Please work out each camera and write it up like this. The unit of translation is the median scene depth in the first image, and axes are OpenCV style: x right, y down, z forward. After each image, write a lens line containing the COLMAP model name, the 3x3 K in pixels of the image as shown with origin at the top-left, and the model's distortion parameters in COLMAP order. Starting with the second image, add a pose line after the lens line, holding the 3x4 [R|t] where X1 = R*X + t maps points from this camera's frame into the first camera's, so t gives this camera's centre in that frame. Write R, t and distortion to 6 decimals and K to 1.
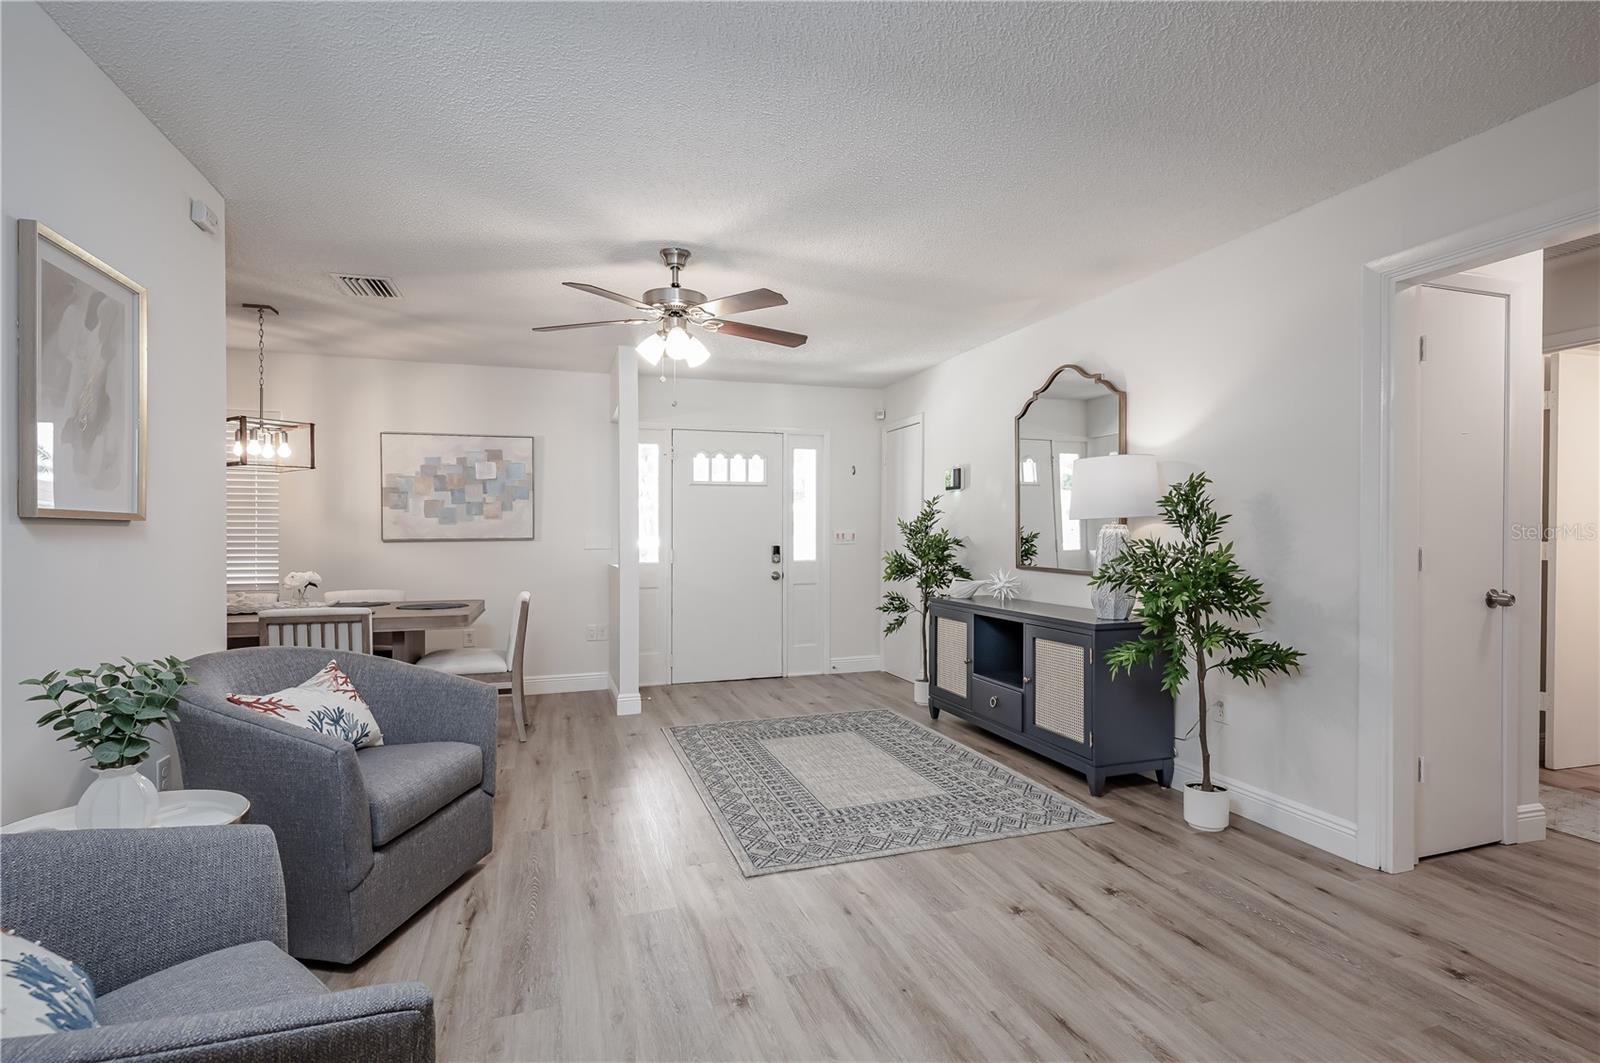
lens RADIAL K [[768.3, 0, 800.0], [0, 768.3, 531.5], [0, 0, 1]] dist [0.000568, 0.000117]
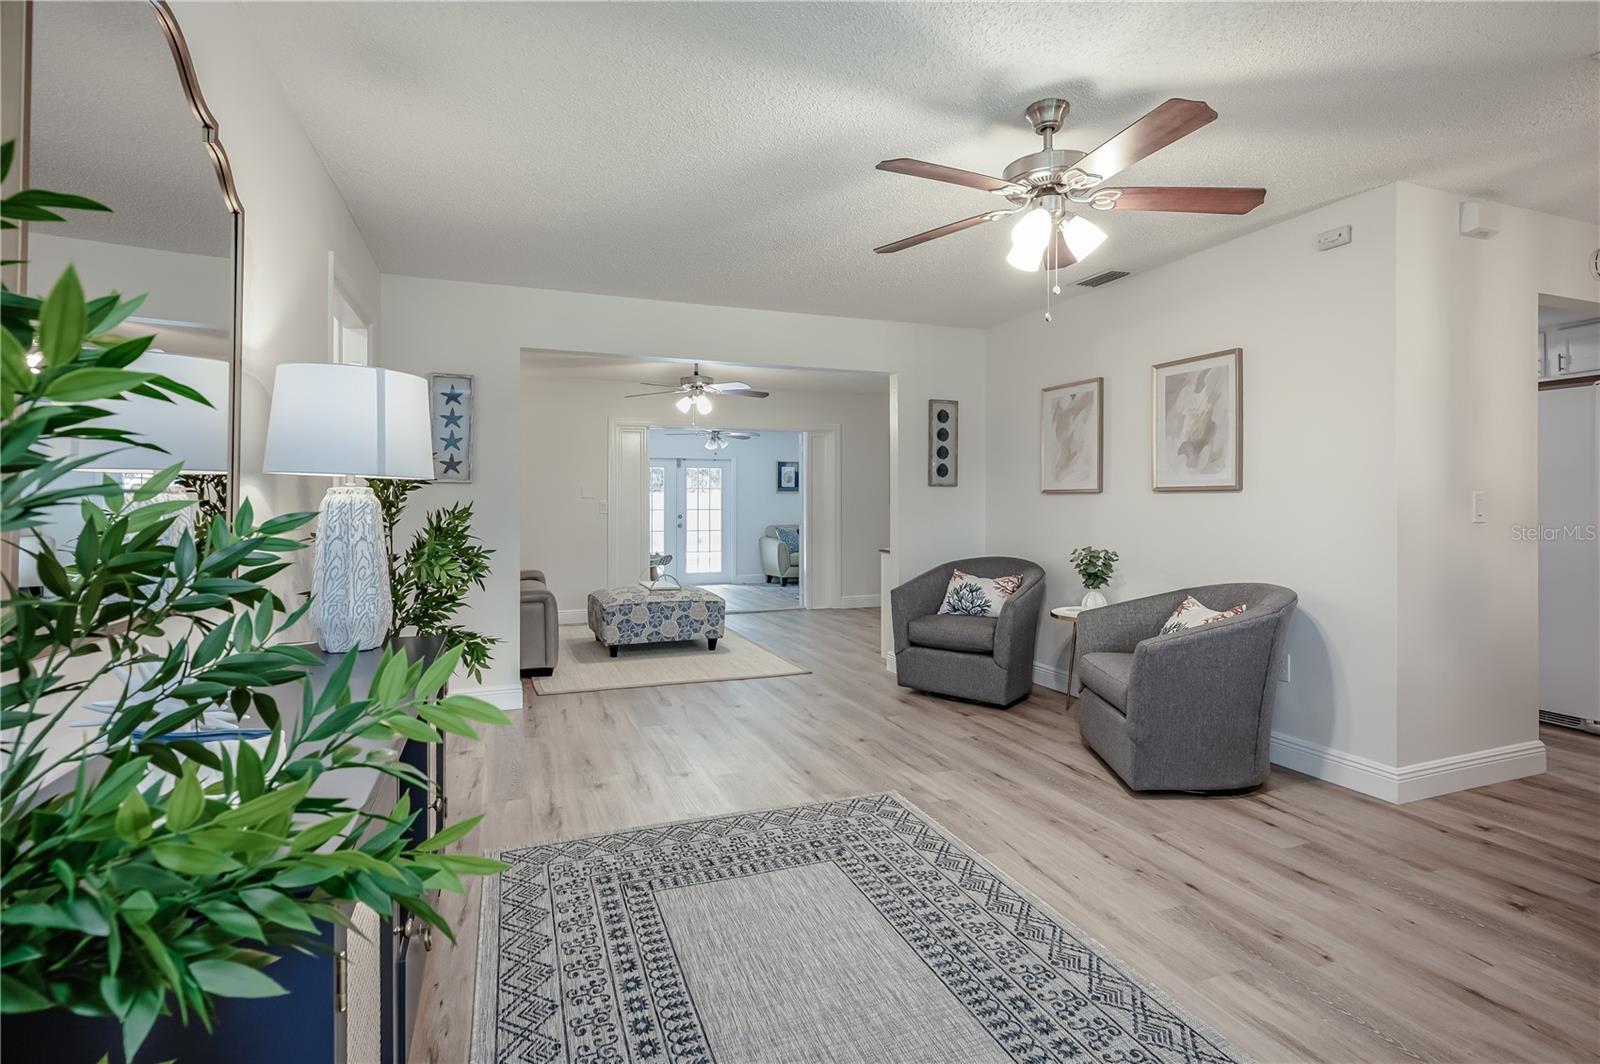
lens RADIAL K [[774.4, 0, 802.6], [0, 774.4, 498.3], [0, 0, 1]] dist [0.000514, 0.000282]
pose [[-0.998682, 0.005983, -0.050978, 0.086029], [0.006472, 0.999935, -0.009435, 0.006602], [0.050919, -0.009752, -0.998655, 1.482402]]
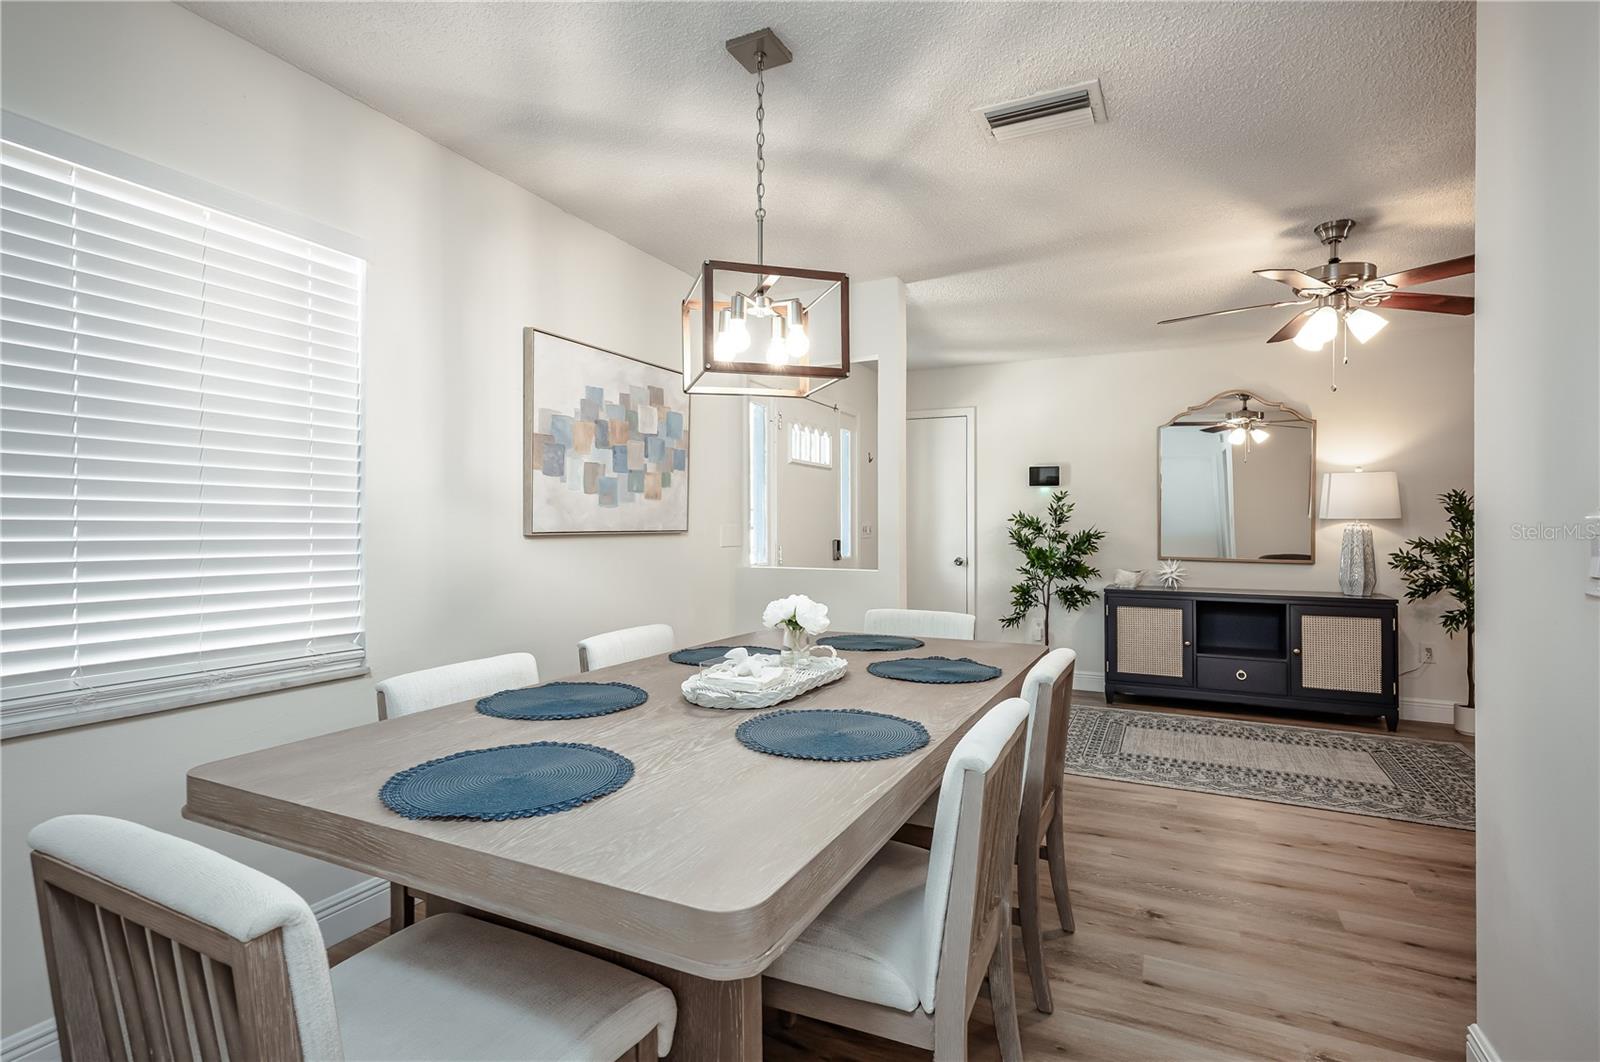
lens RADIAL K [[776.4, 0, 795.1], [0, 776.4, 525.1], [0, 0, 1]] dist [0.000627, 0.000537]
pose [[0.699997, 0.008392, 0.714096, -1.112837], [-0.010076, 0.999947, -0.001875, 0.006200], [-0.714074, -0.005883, 0.700045, 0.702959]]
